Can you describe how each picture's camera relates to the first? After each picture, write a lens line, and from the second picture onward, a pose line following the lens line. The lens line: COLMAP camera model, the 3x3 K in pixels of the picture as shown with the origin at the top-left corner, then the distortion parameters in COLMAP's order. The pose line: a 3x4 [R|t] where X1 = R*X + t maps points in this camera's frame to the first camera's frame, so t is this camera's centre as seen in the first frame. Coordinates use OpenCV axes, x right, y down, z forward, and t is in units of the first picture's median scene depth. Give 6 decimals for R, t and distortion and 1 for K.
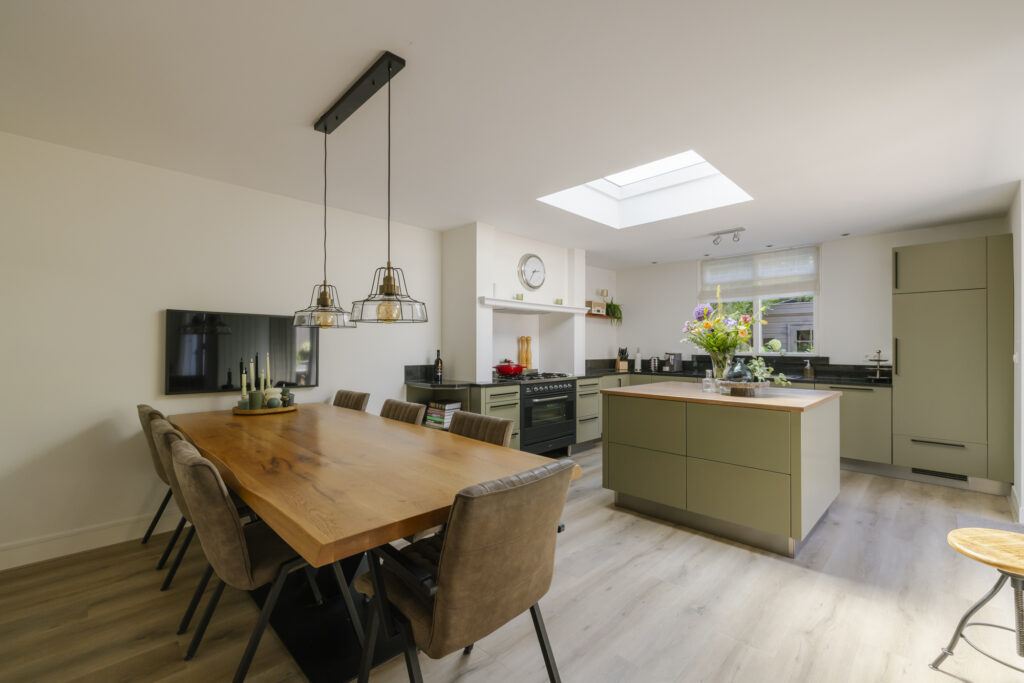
lens RADIAL K [[441.4, 0, 533.3], [0, 441.4, 340.2], [0, 0, 1]] dist [0.000812, 0.000009]
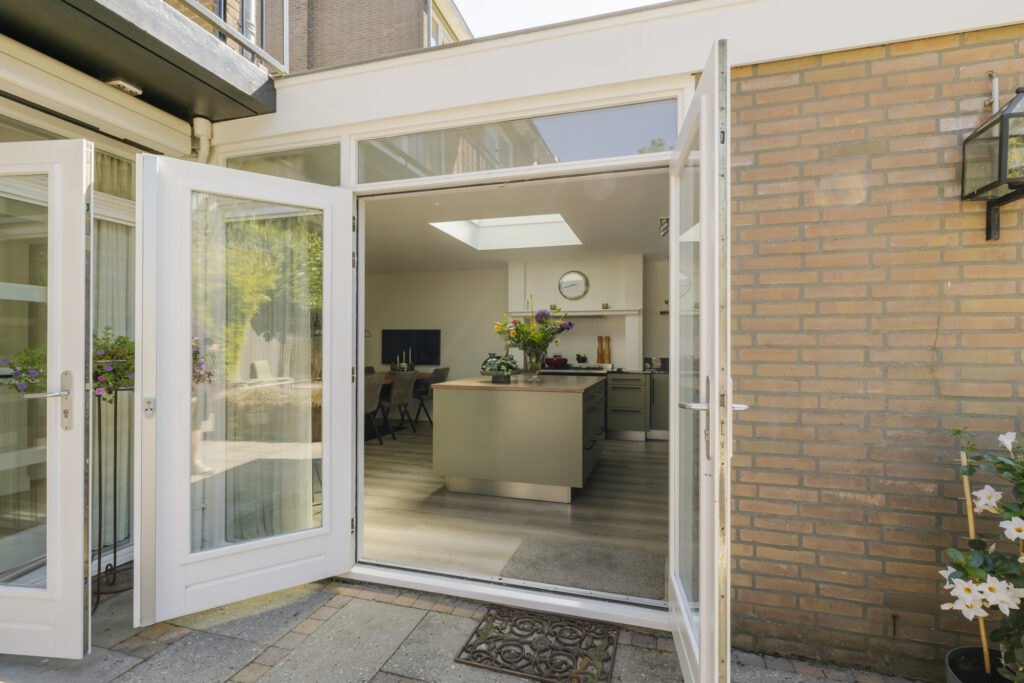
lens RADIAL K [[441.4, 0, 533.3], [0, 441.4, 340.2], [0, 0, 1]] dist [0.000812, 0.000009]
pose [[0.514703, -0.006341, -0.857345, 1.667943], [0.015526, 0.999878, 0.001925, -0.005276], [0.857228, -0.014302, 0.514738, 0.416416]]
